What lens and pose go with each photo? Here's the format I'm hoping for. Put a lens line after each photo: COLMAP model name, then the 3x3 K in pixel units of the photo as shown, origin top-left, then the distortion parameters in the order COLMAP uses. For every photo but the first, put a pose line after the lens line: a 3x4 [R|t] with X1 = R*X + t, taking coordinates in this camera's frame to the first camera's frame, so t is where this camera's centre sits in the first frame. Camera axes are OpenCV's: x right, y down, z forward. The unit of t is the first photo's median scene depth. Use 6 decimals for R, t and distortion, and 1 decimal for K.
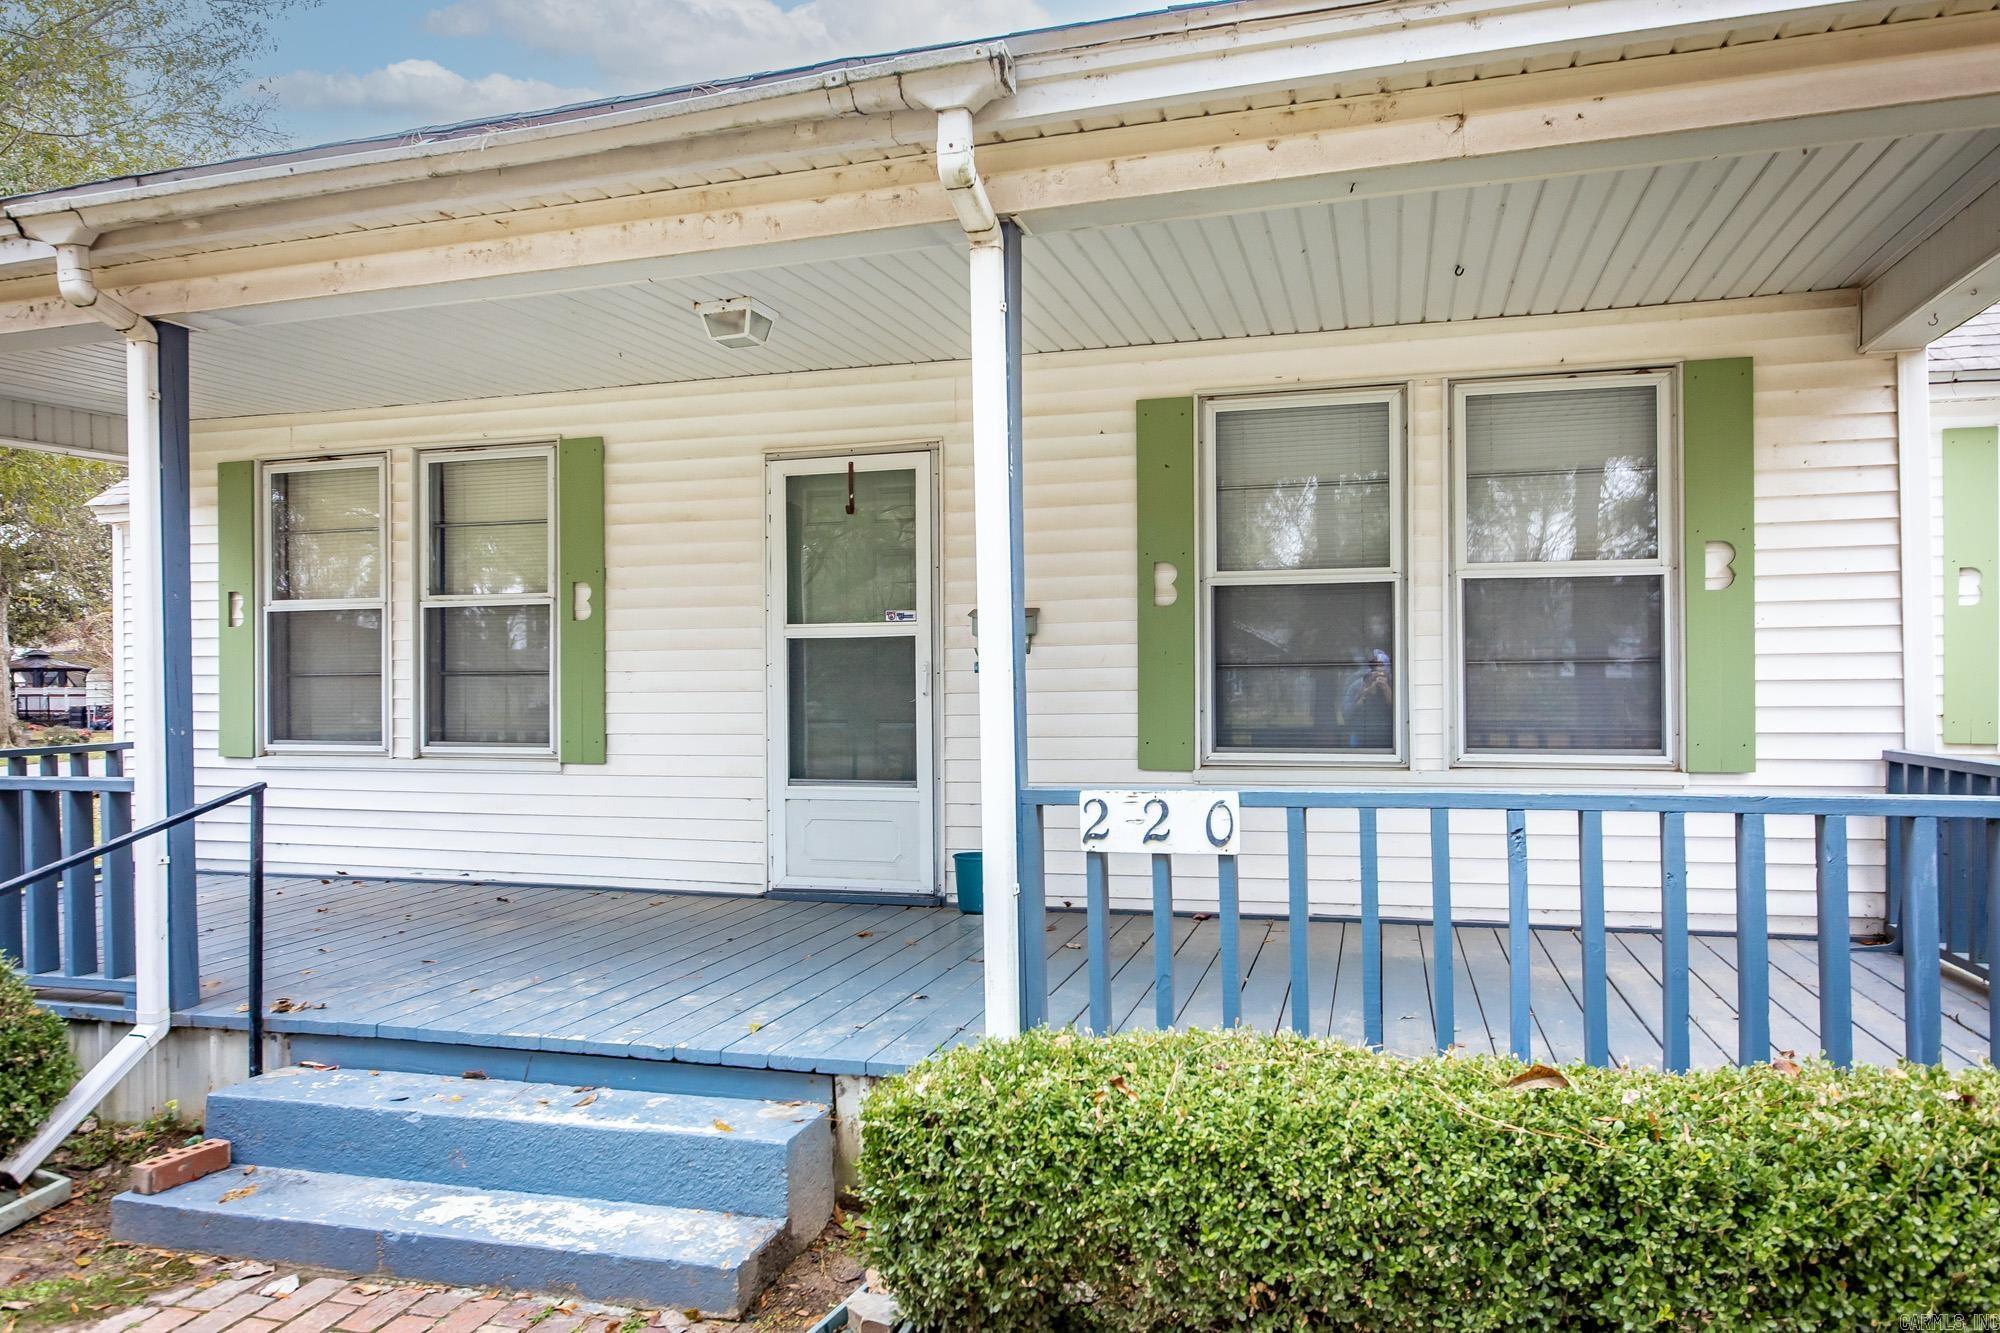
lens RADIAL K [[1289.7, 0, 1000.0], [0, 1289.7, 666.5], [0, 0, 1]] dist [-0.033625, -0.001796]
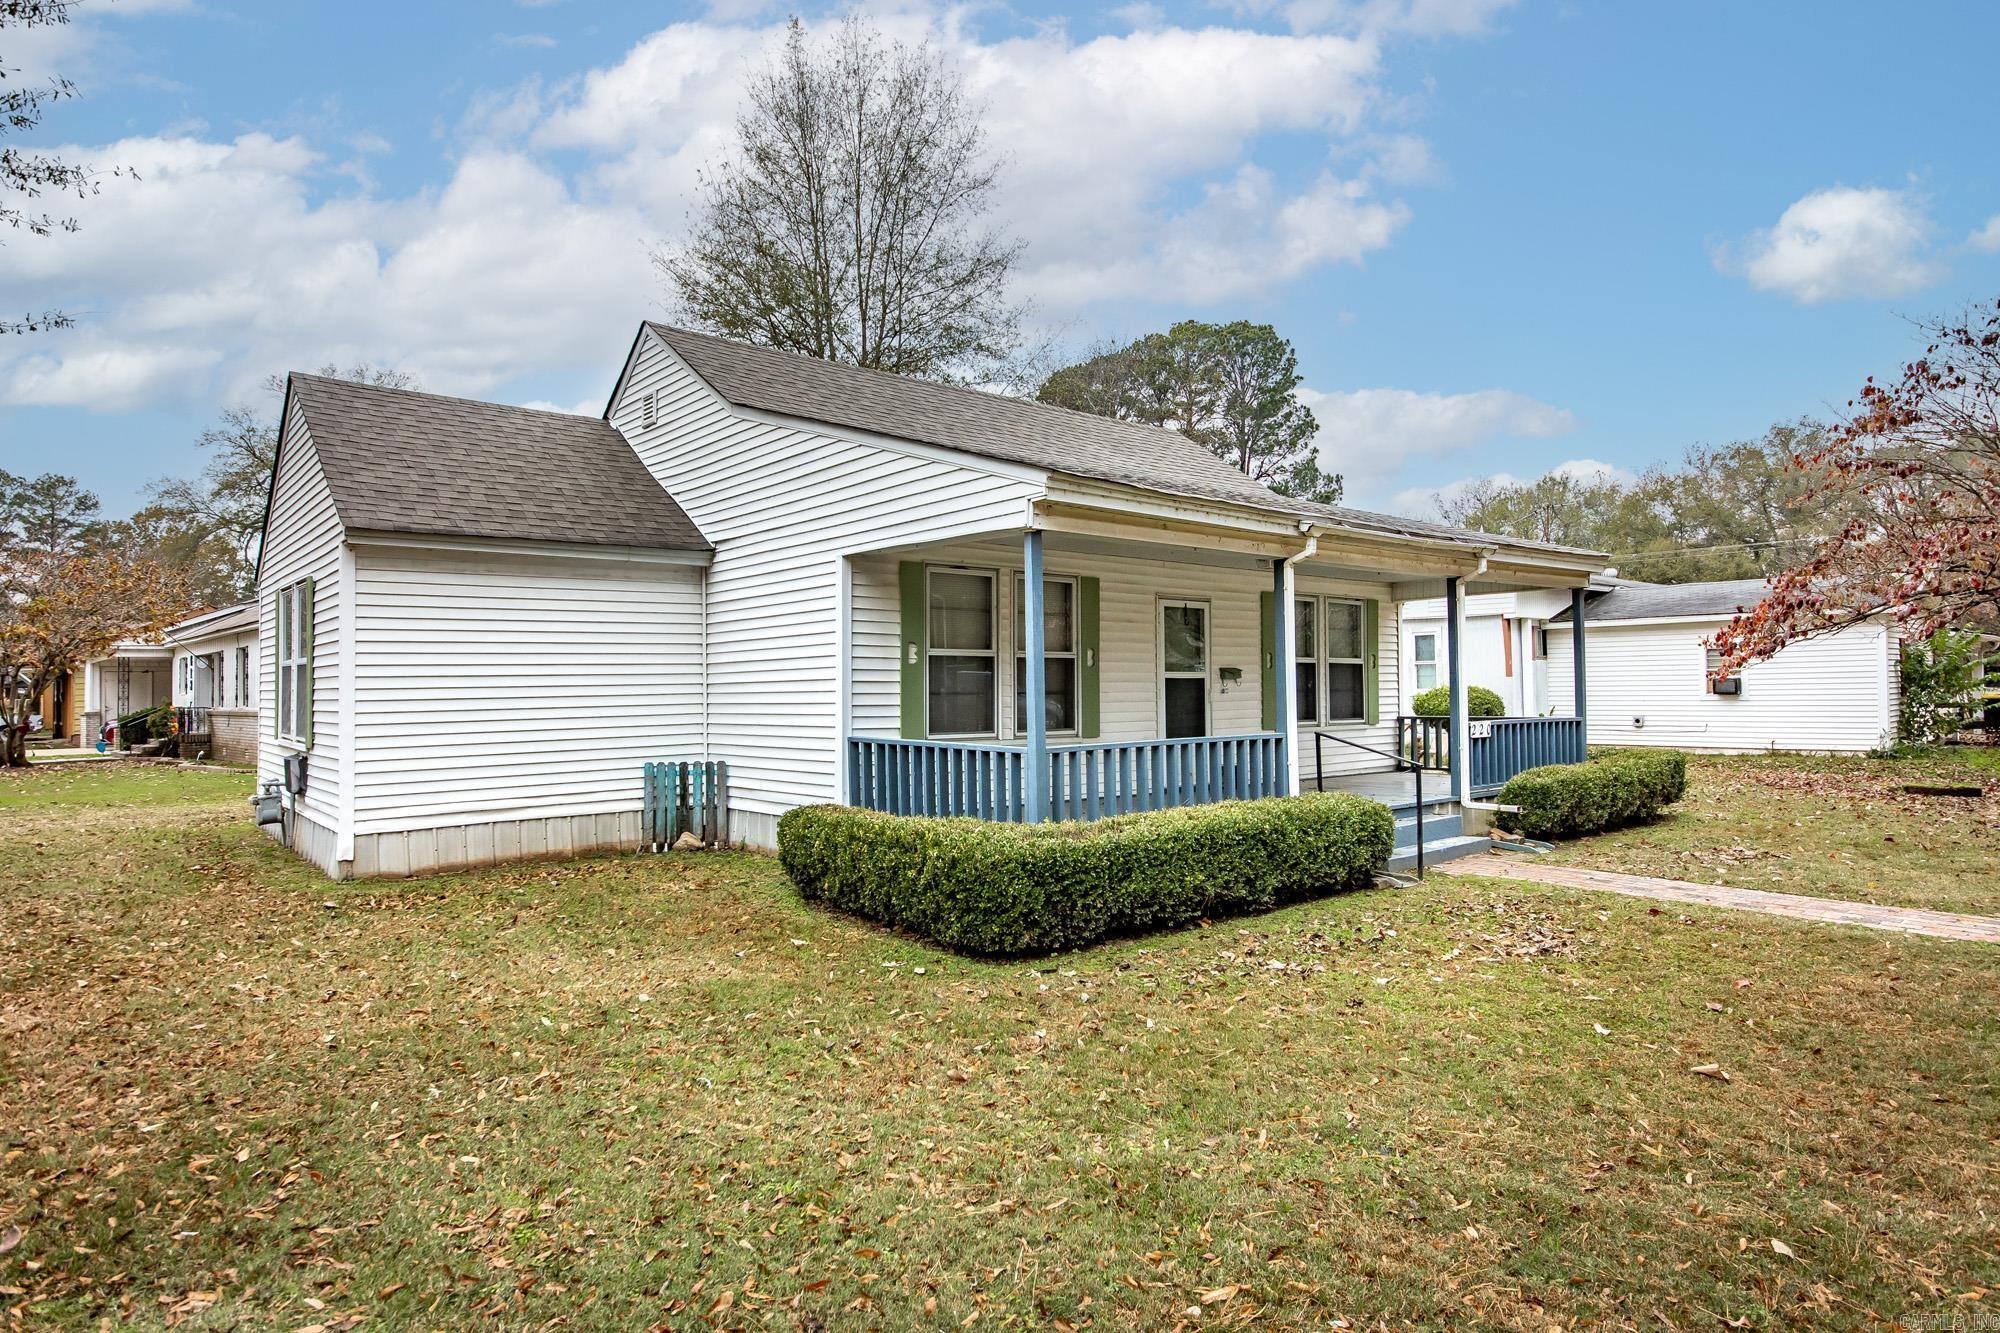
lens RADIAL K [[1138.1, 0, 1000.0], [0, 1138.1, 666.5], [0, 0, 1]] dist [-0.000040, -0.000037]
pose [[0.559429, 0.021738, 0.828593, -2.036429], [-0.006356, 0.999739, -0.021936, 0.004070], [-0.828854, 0.007005, 0.559421, 0.122588]]
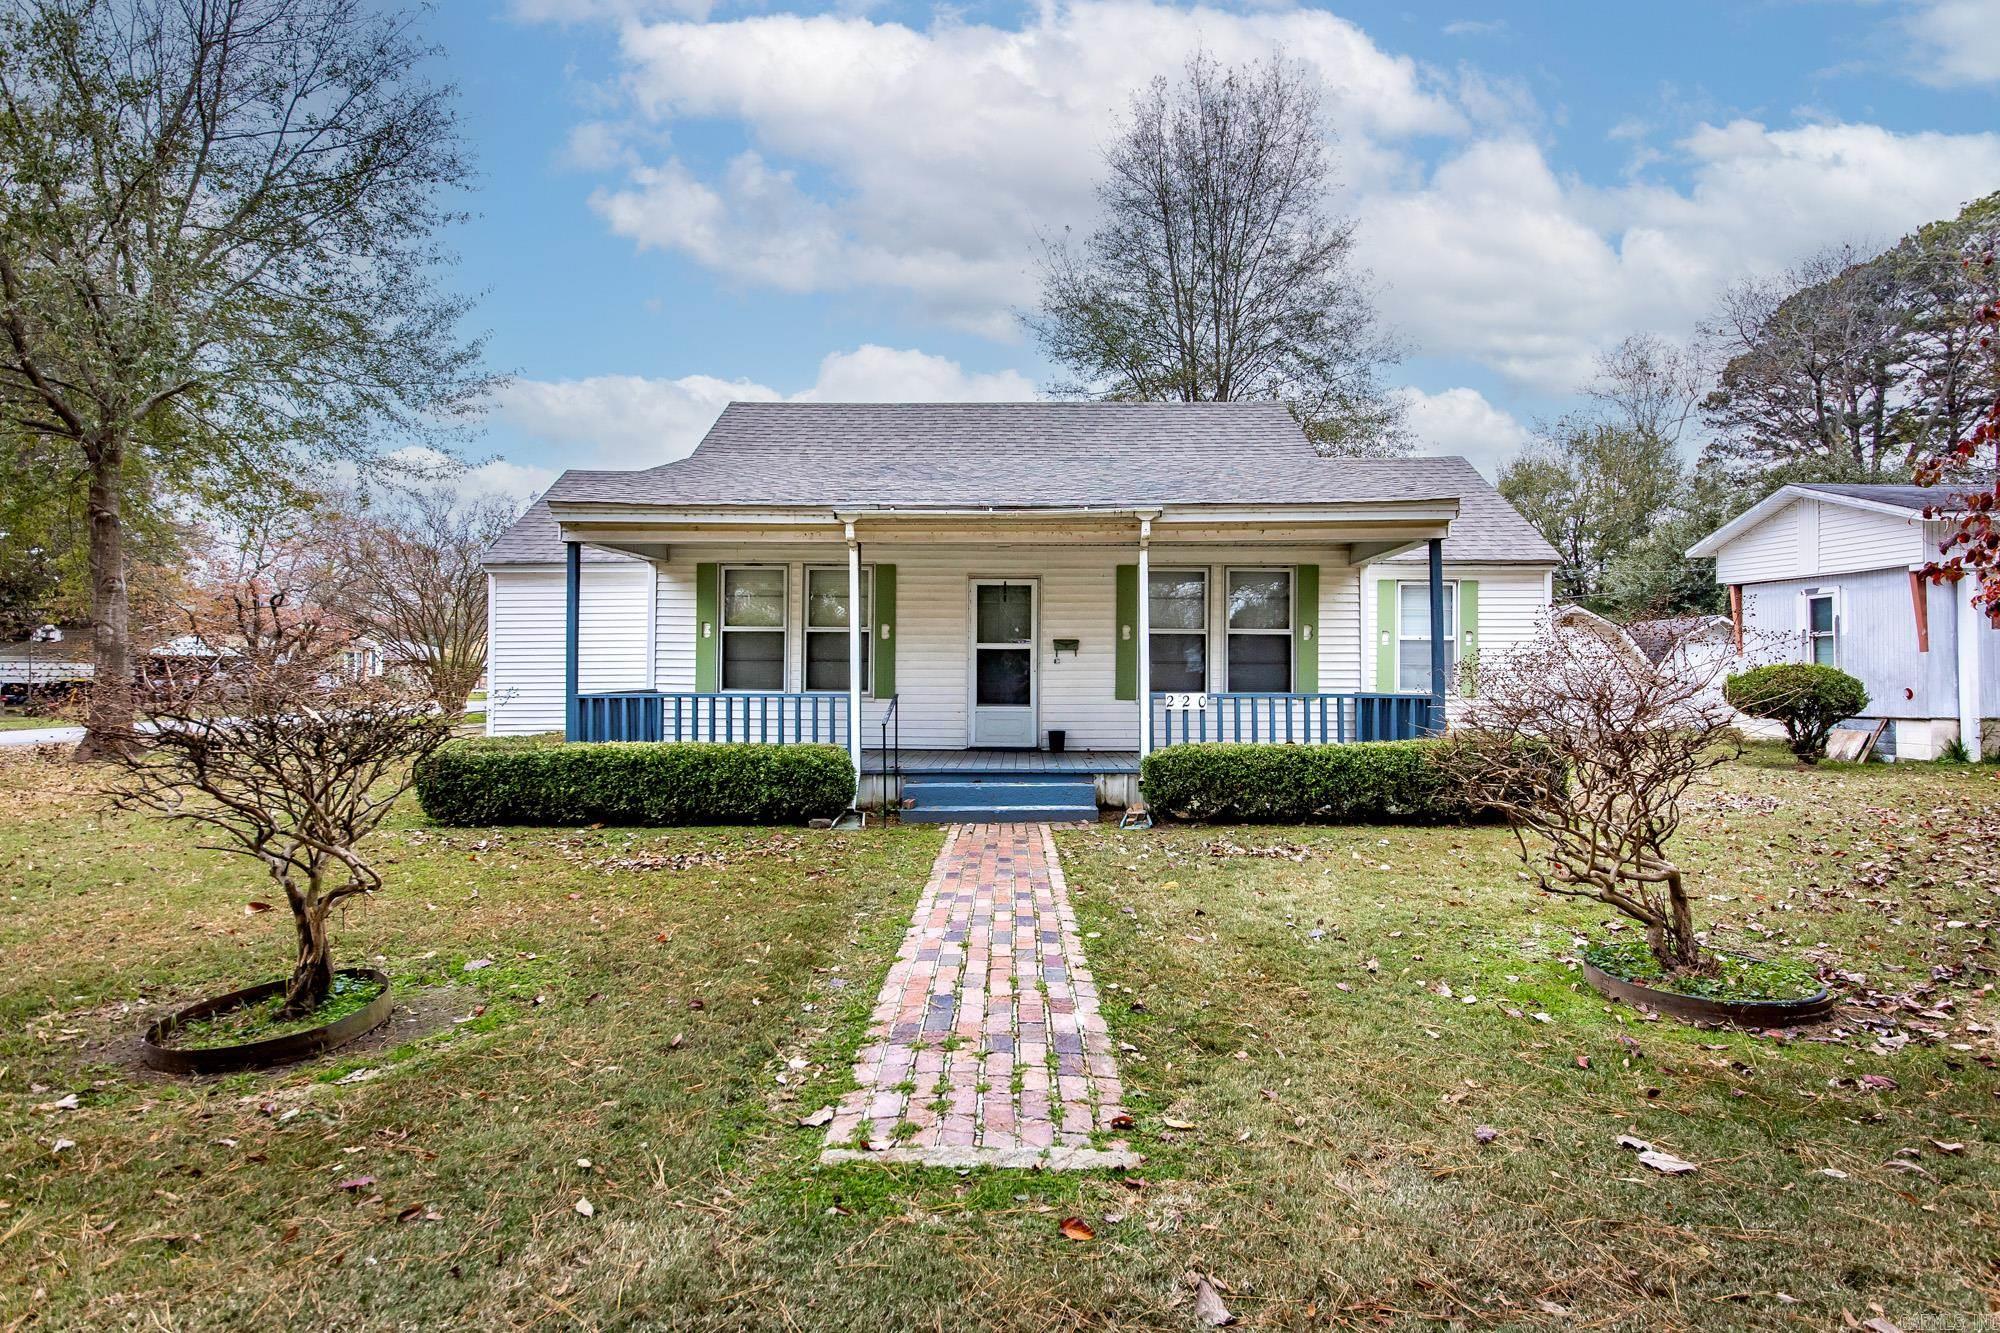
lens RADIAL K [[1041.0, 0, 1000.0], [0, 1041.0, 666.5], [0, 0, 1]] dist [-0.001753, 0.000028]
pose [[0.964474, 0.013707, 0.263822, -0.682082], [-0.014889, 0.999886, 0.002479, 0.007736], [-0.263758, -0.006319, 0.964568, -1.028922]]
